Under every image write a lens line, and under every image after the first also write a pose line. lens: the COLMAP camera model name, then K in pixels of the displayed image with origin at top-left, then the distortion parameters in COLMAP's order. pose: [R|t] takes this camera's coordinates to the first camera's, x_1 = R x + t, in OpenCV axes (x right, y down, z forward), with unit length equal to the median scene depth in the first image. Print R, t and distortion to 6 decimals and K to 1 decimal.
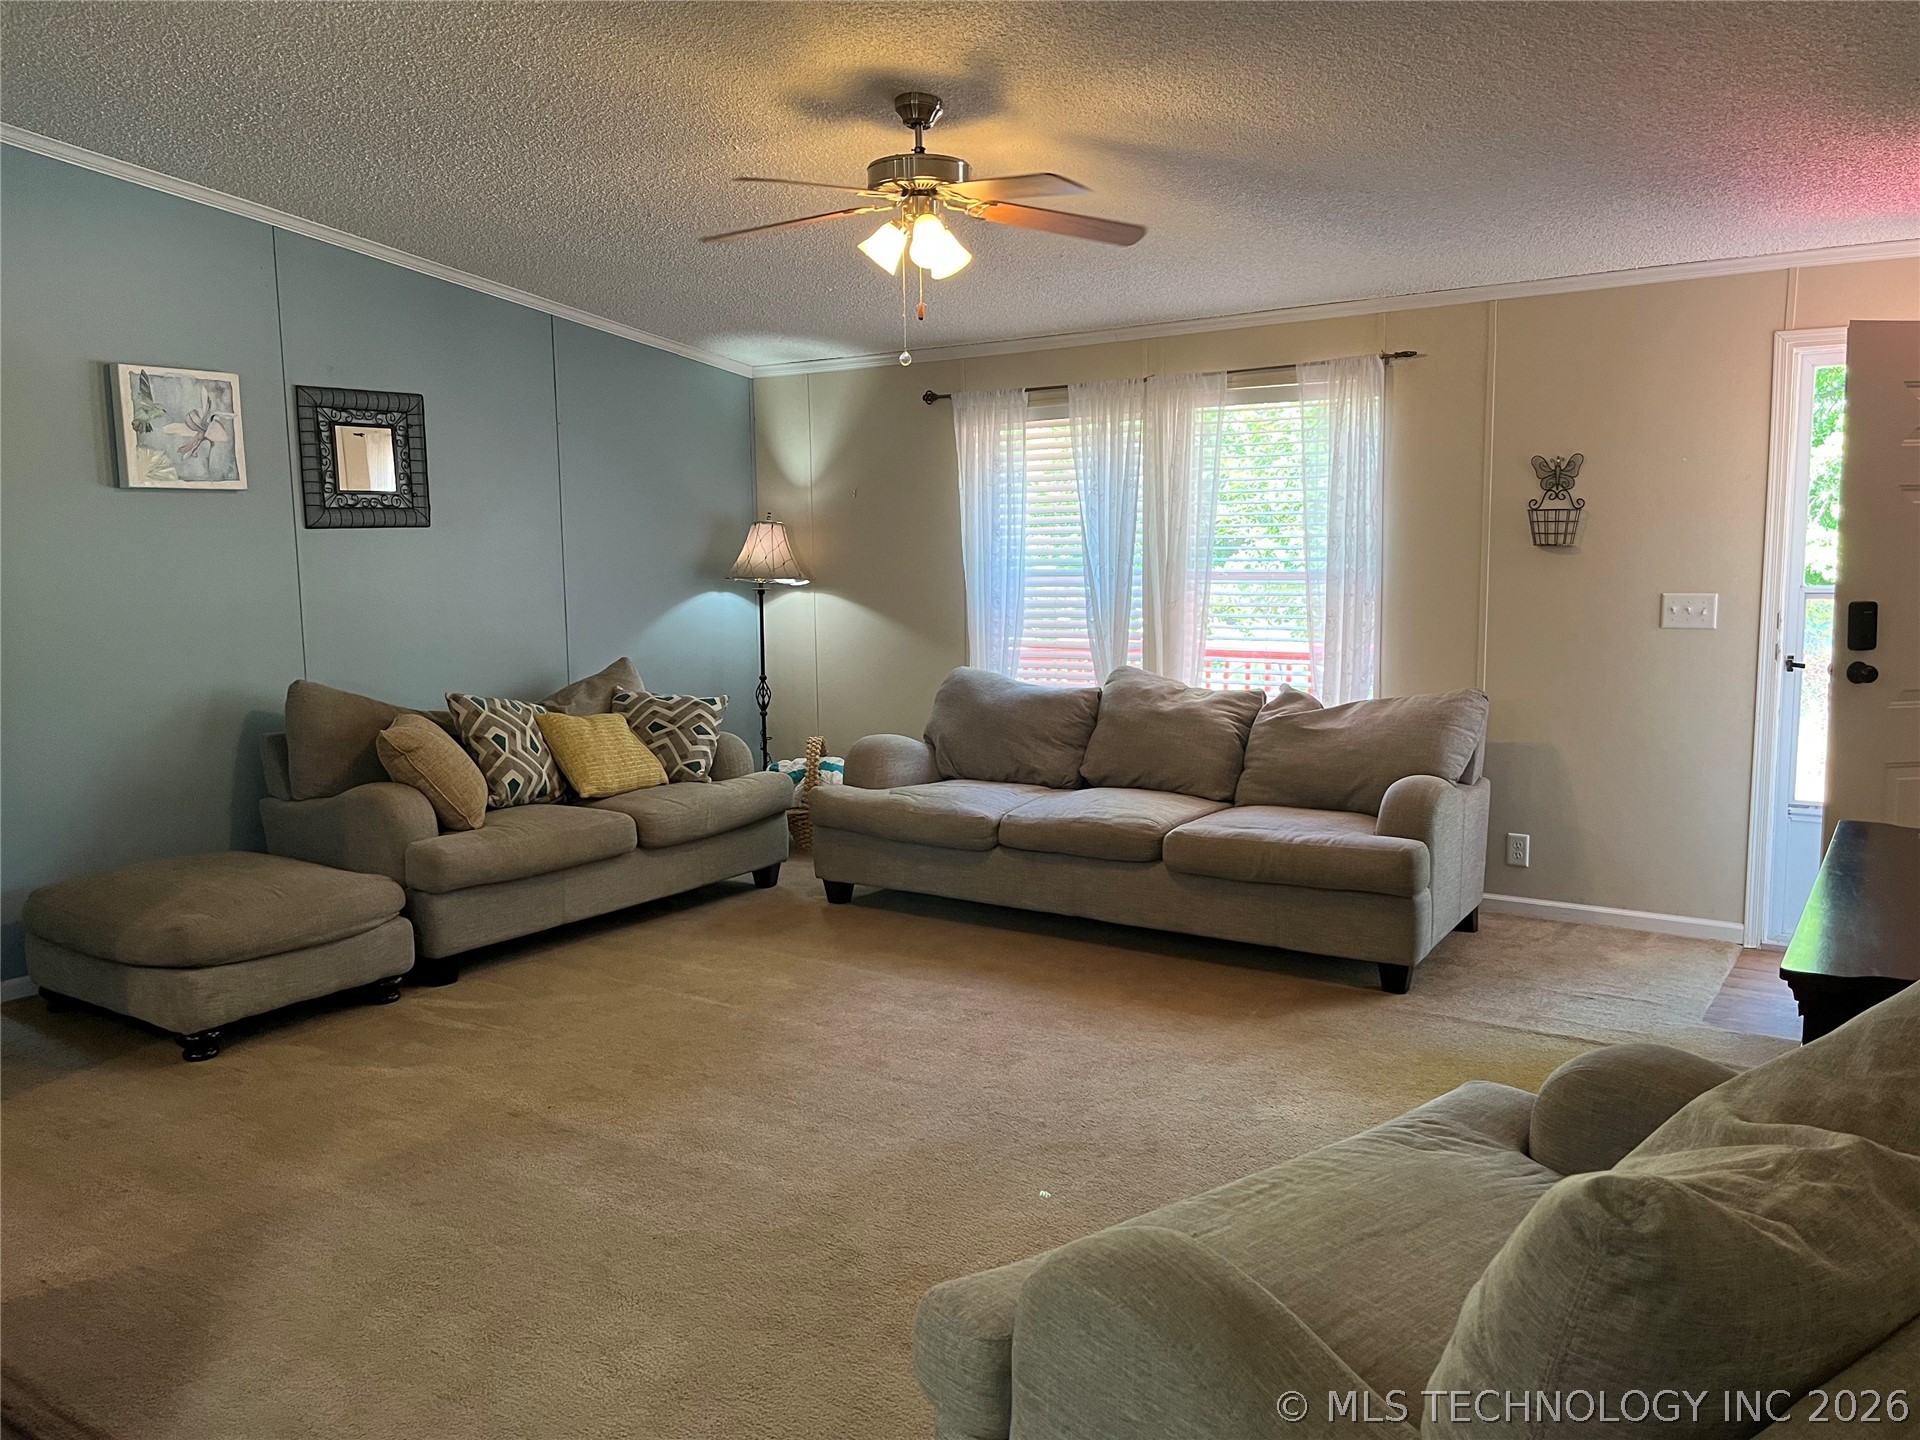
lens RADIAL K [[1446.3, 0, 979.1], [0, 1446.3, 718.8], [0, 0, 1]] dist [0.068200, -0.097159]
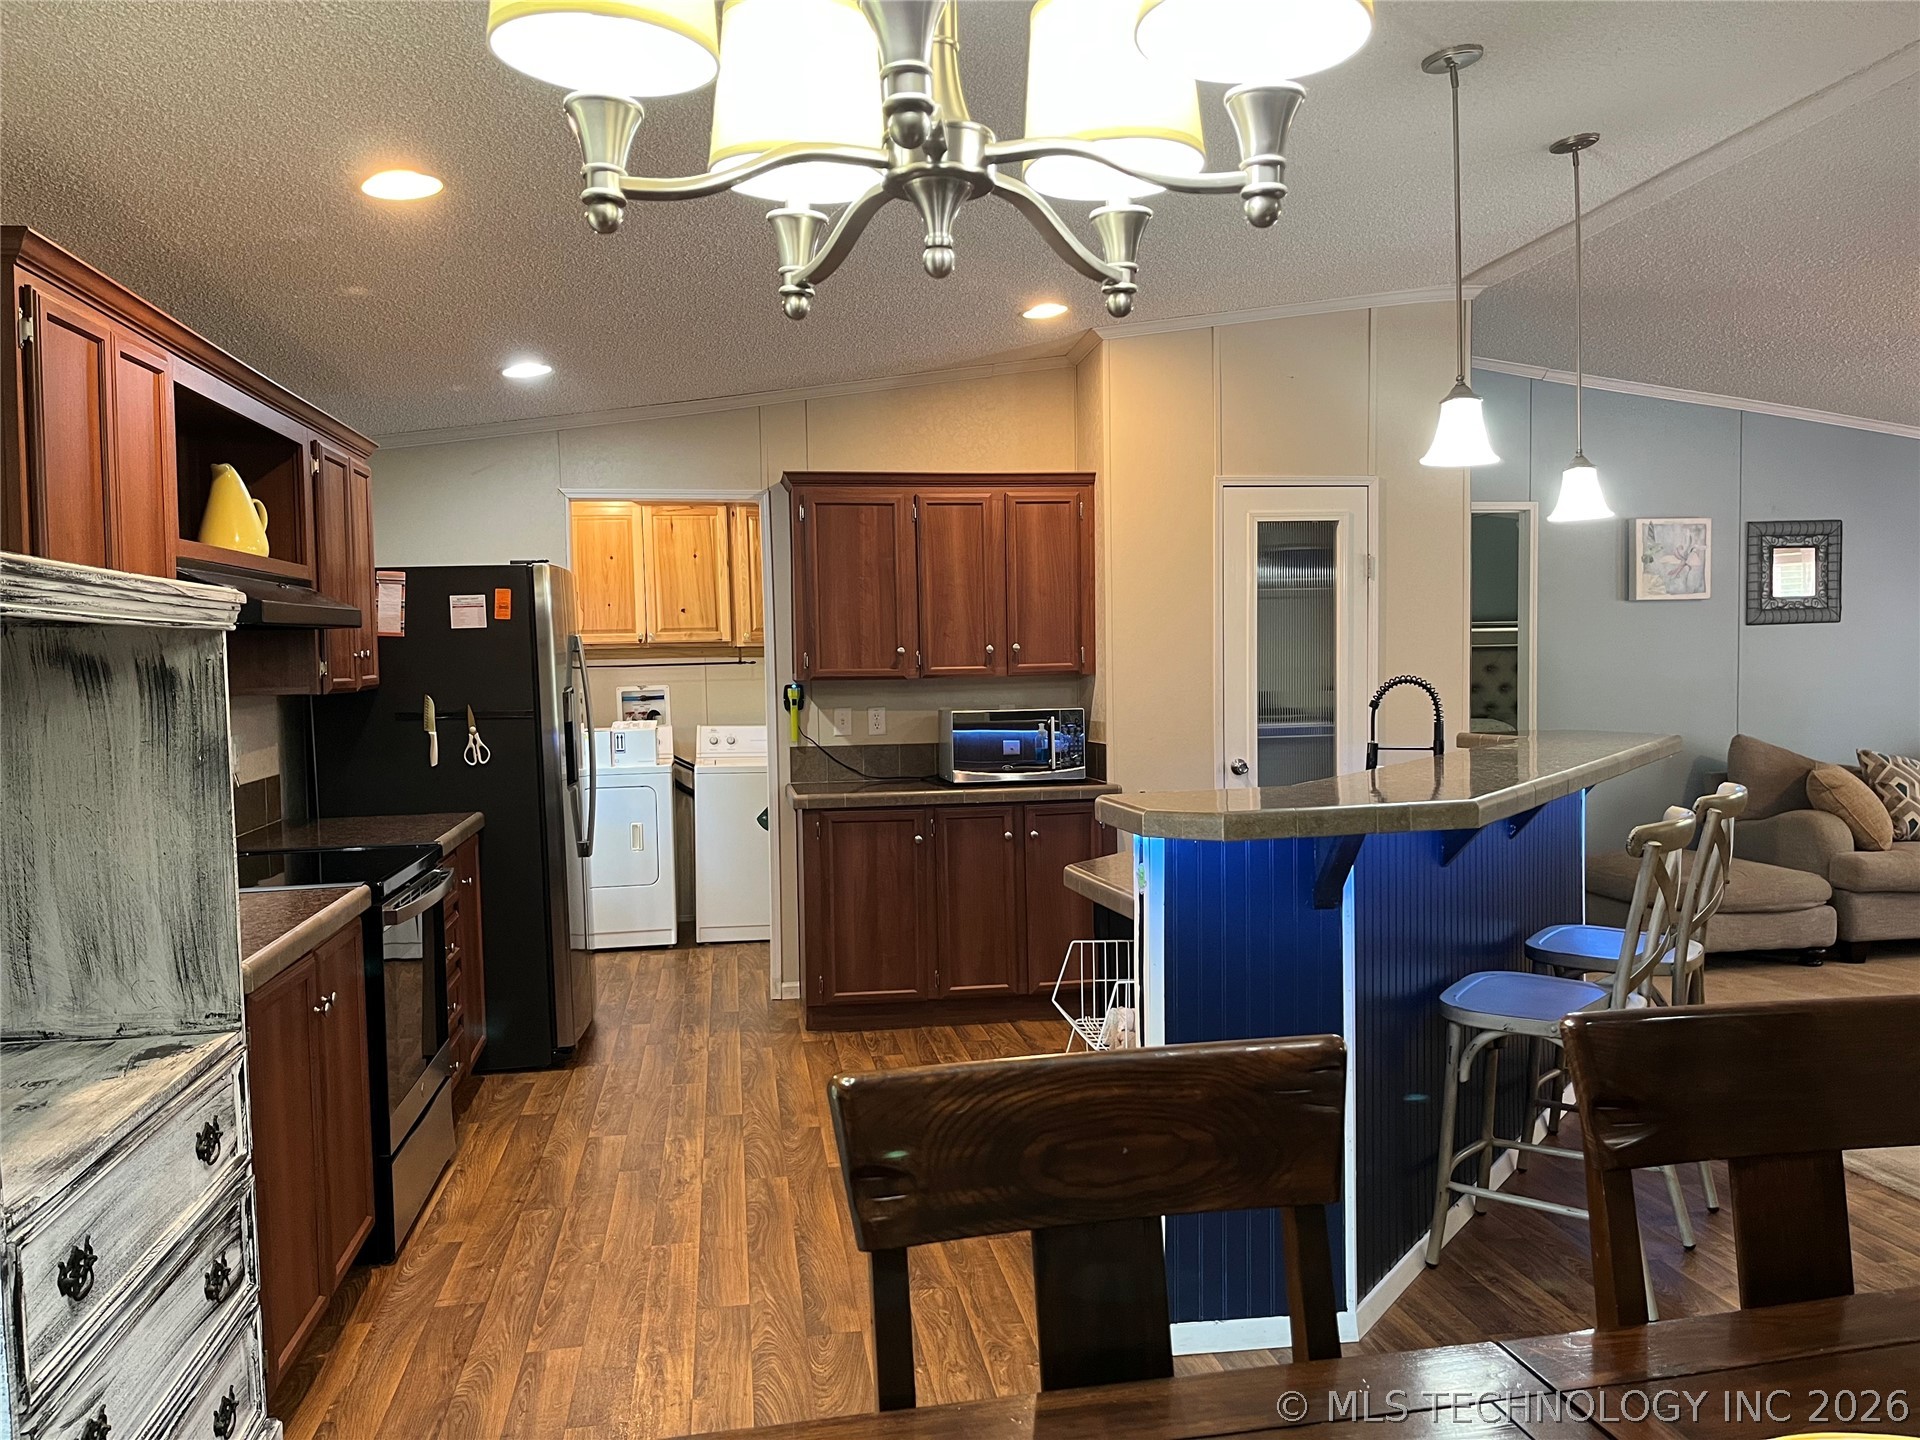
lens RADIAL K [[1446.3, 0, 964.4], [0, 1446.3, 735.9], [0, 0, 1]] dist [0.068200, -0.097159]
pose [[0.686130, 0.034981, -0.726638, 0.034121], [-0.077112, 0.996713, -0.024831, 0.063232], [0.723381, 0.073070, 0.686572, -0.460362]]
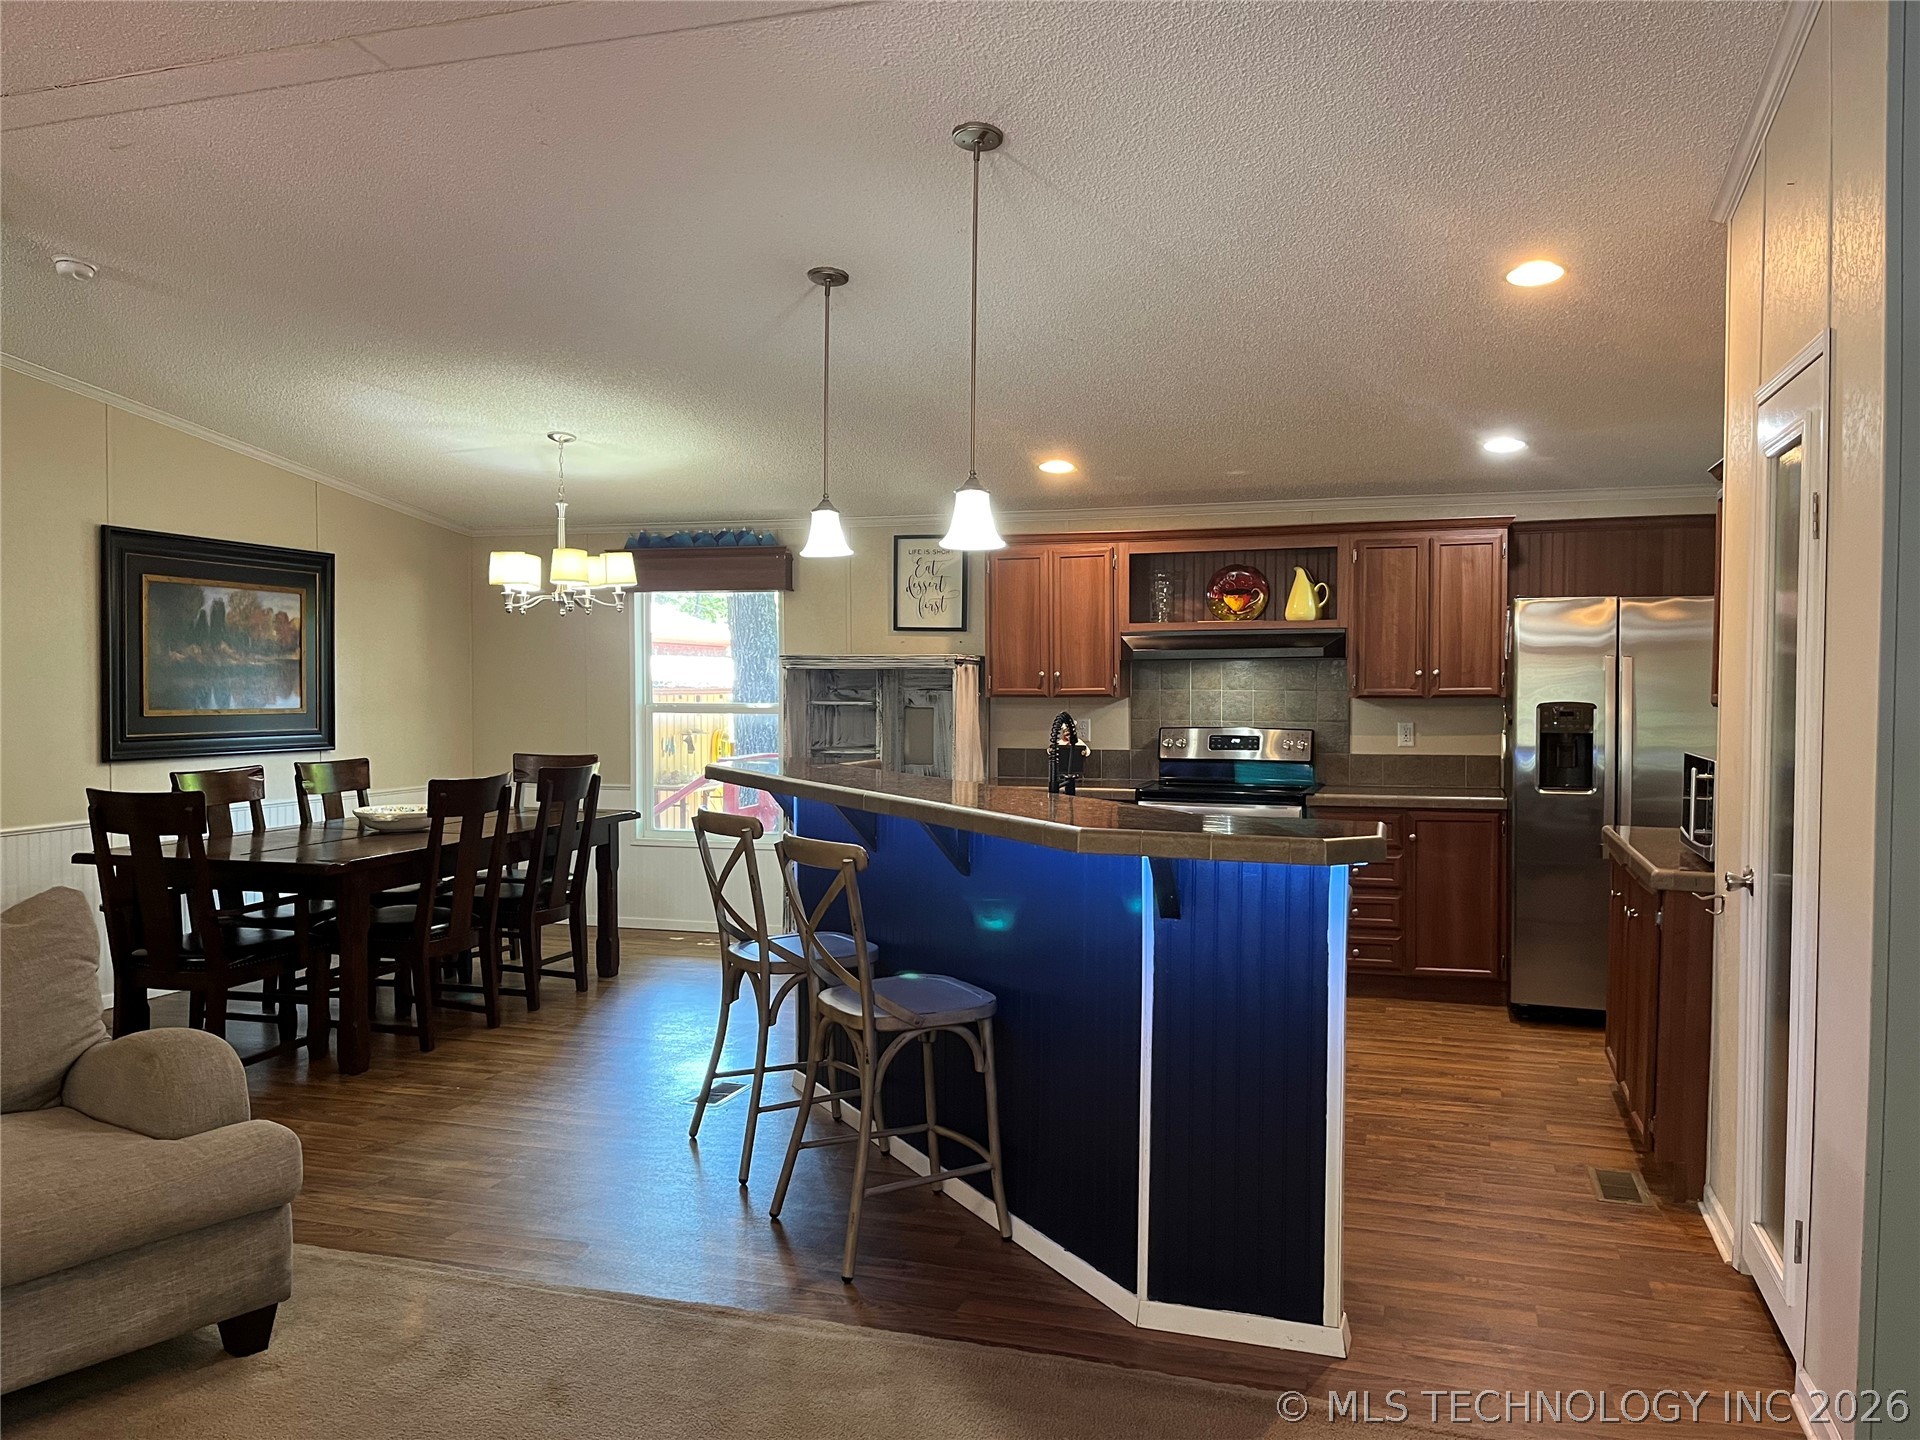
lens RADIAL K [[1446.3, 0, 978.3], [0, 1446.3, 727.2], [0, 0, 1]] dist [0.068200, -0.097159]
pose [[-0.958751, 0.017365, -0.283717, -0.110422], [-0.027801, 0.987618, 0.154395, -0.115816], [0.282885, 0.155914, -0.946397, 0.957126]]
